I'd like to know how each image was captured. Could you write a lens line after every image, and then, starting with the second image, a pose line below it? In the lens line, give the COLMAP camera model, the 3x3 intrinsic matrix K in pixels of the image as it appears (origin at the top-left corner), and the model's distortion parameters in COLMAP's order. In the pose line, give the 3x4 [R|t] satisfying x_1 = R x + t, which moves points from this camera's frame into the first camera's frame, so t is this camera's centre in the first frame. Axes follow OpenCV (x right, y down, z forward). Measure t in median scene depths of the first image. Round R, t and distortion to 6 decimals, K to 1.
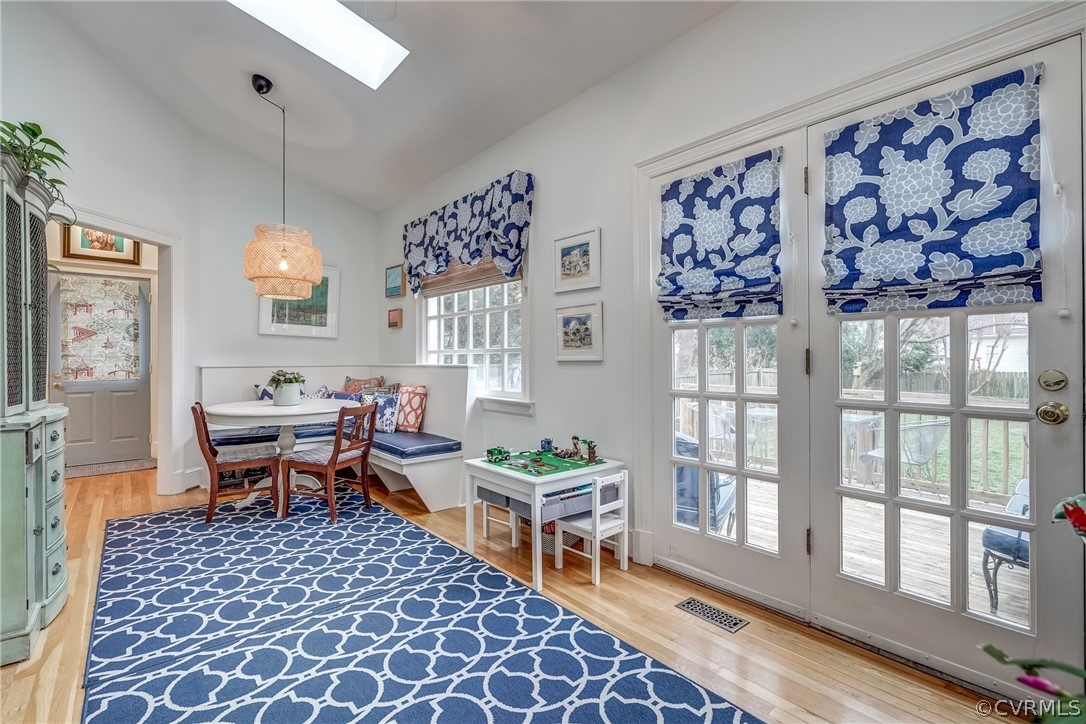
lens RADIAL K [[492.6, 0, 541.7], [0, 492.6, 358.9], [0, 0, 1]] dist [-0.005432, 0.002457]
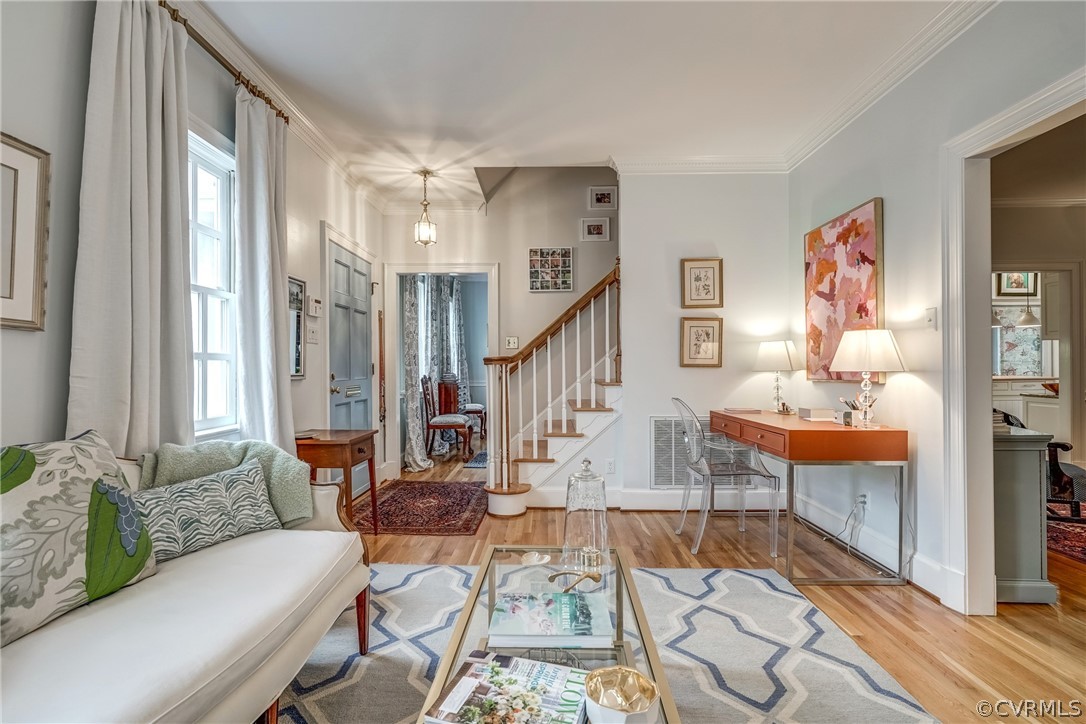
lens RADIAL K [[492.6, 0, 533.1], [0, 492.6, 365.8], [0, 0, 1]] dist [-0.005432, 0.002457]
pose [[0.740480, -0.004025, -0.672066, -1.458919], [0.005054, 0.999987, -0.000420, 0.002288], [0.672059, -0.003086, 0.740491, -1.557105]]
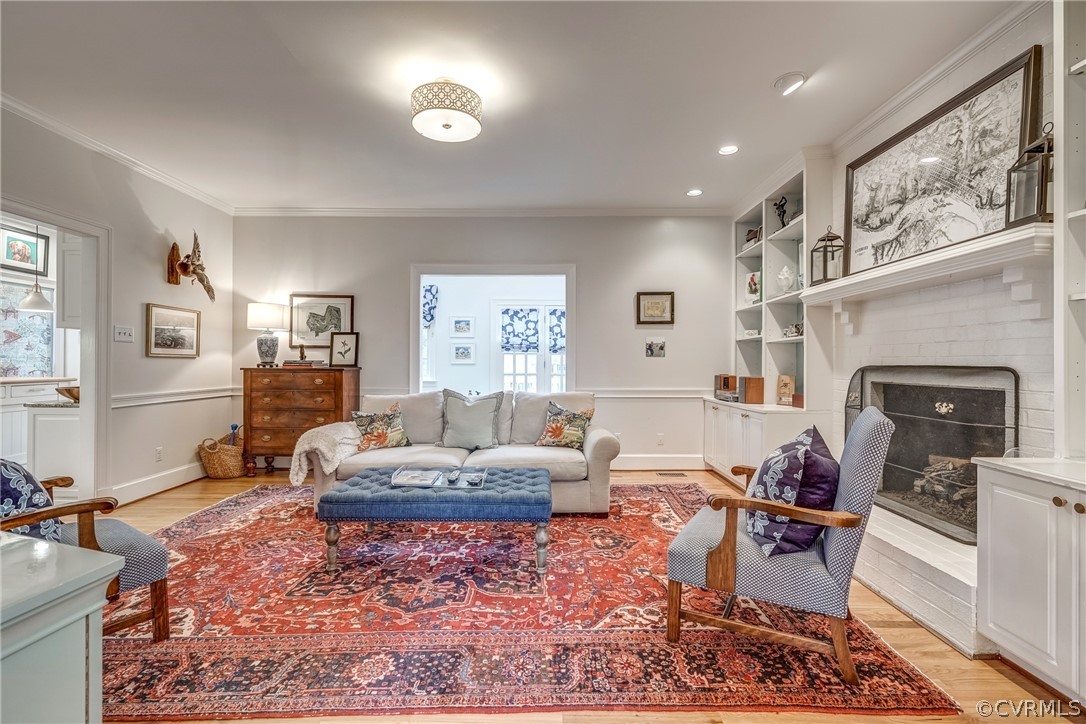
lens RADIAL K [[492.6, 0, 543.5], [0, 492.6, 361.6], [0, 0, 1]] dist [-0.005432, 0.002457]
pose [[0.652979, 0.008894, 0.757324, -1.434982], [-0.007432, 0.999958, -0.005335, 0.002525], [-0.757339, -0.002145, 0.653018, -0.924725]]
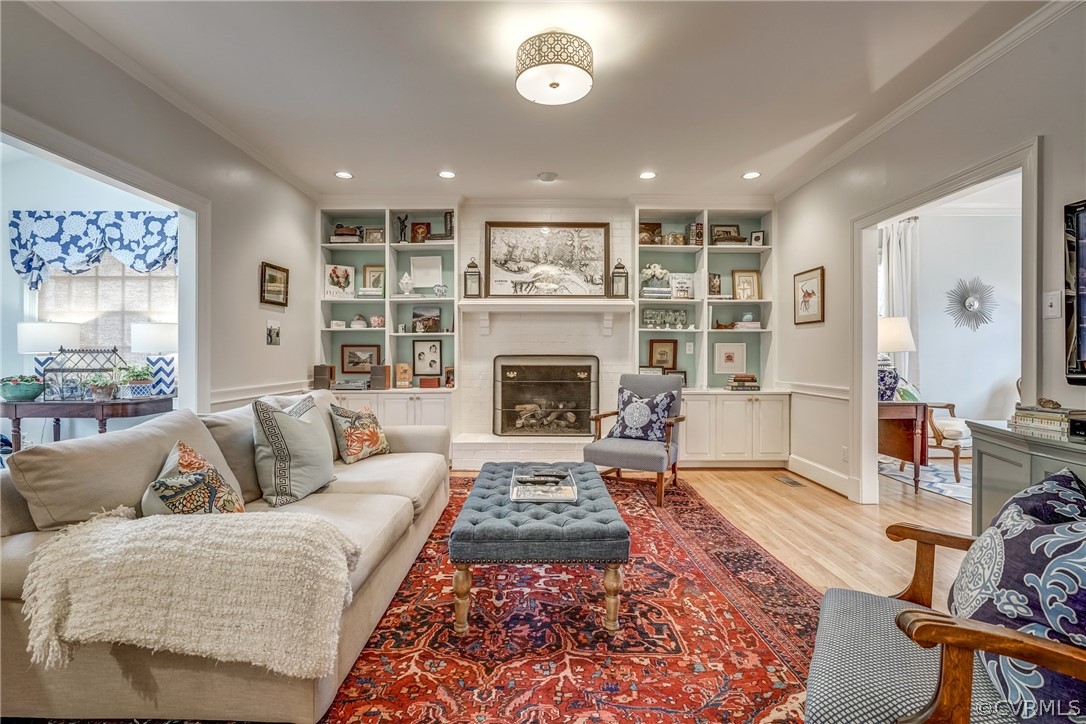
lens RADIAL K [[492.6, 0, 541.0], [0, 492.6, 356.4], [0, 0, 1]] dist [-0.005432, 0.002457]
pose [[-0.763641, 0.002577, 0.645636, -1.377115], [0.000645, 0.999995, -0.003229, 0.009807], [-0.645641, -0.002049, -0.763638, 0.272139]]
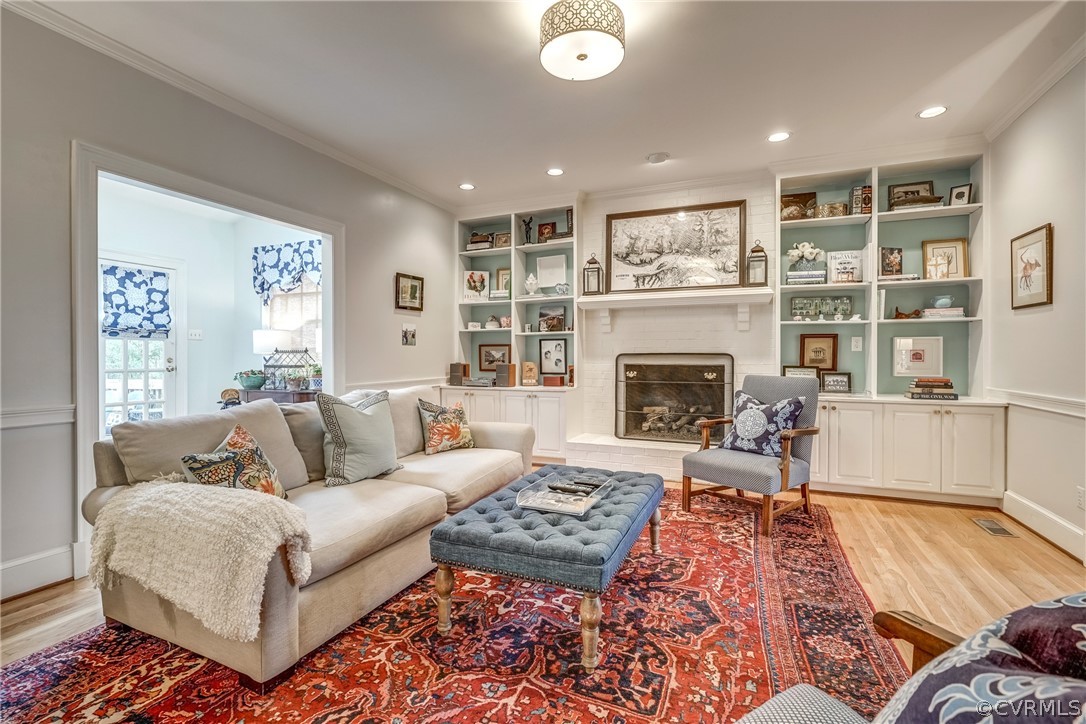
lens RADIAL K [[492.6, 0, 540.6], [0, 492.6, 360.0], [0, 0, 1]] dist [-0.005432, 0.002457]
pose [[-0.440945, -0.005049, 0.897520, -1.491538], [0.001172, 0.999980, 0.006201, 0.010519], [-0.897533, 0.003786, -0.440930, 0.053256]]
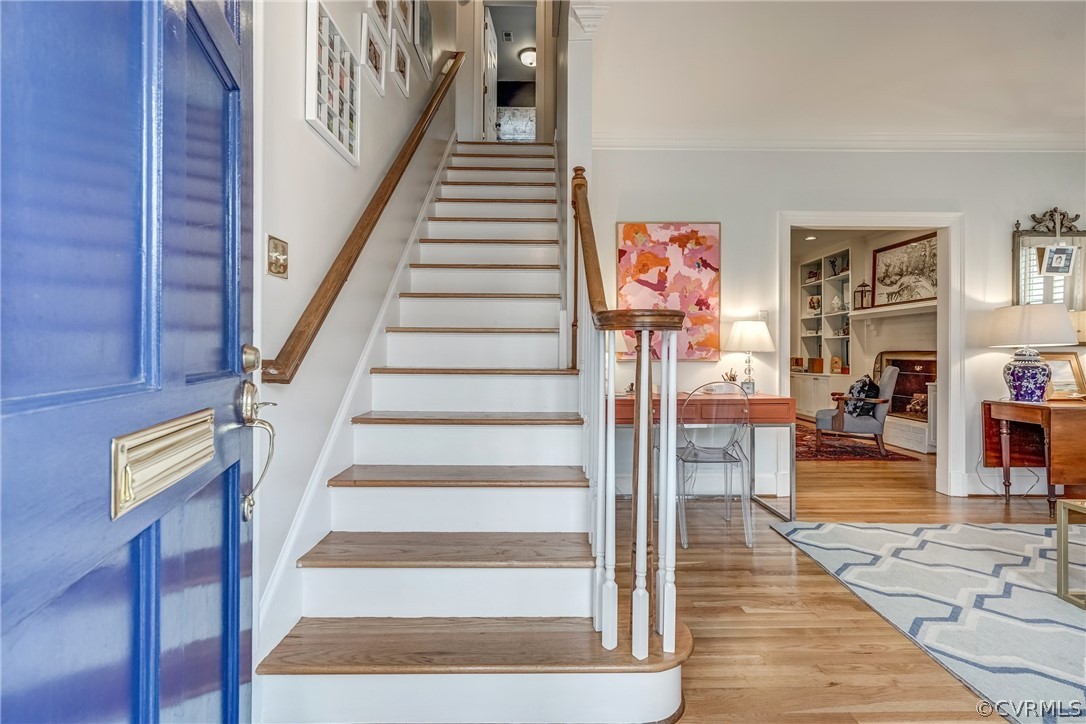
lens RADIAL K [[492.6, 0, 549.8], [0, 492.6, 351.0], [0, 0, 1]] dist [-0.005432, 0.002457]
pose [[0.641398, 0.008861, 0.767157, -2.614621], [-0.006682, 0.999960, -0.005963, 0.020742], [-0.767179, -0.001302, 0.641431, -1.009045]]
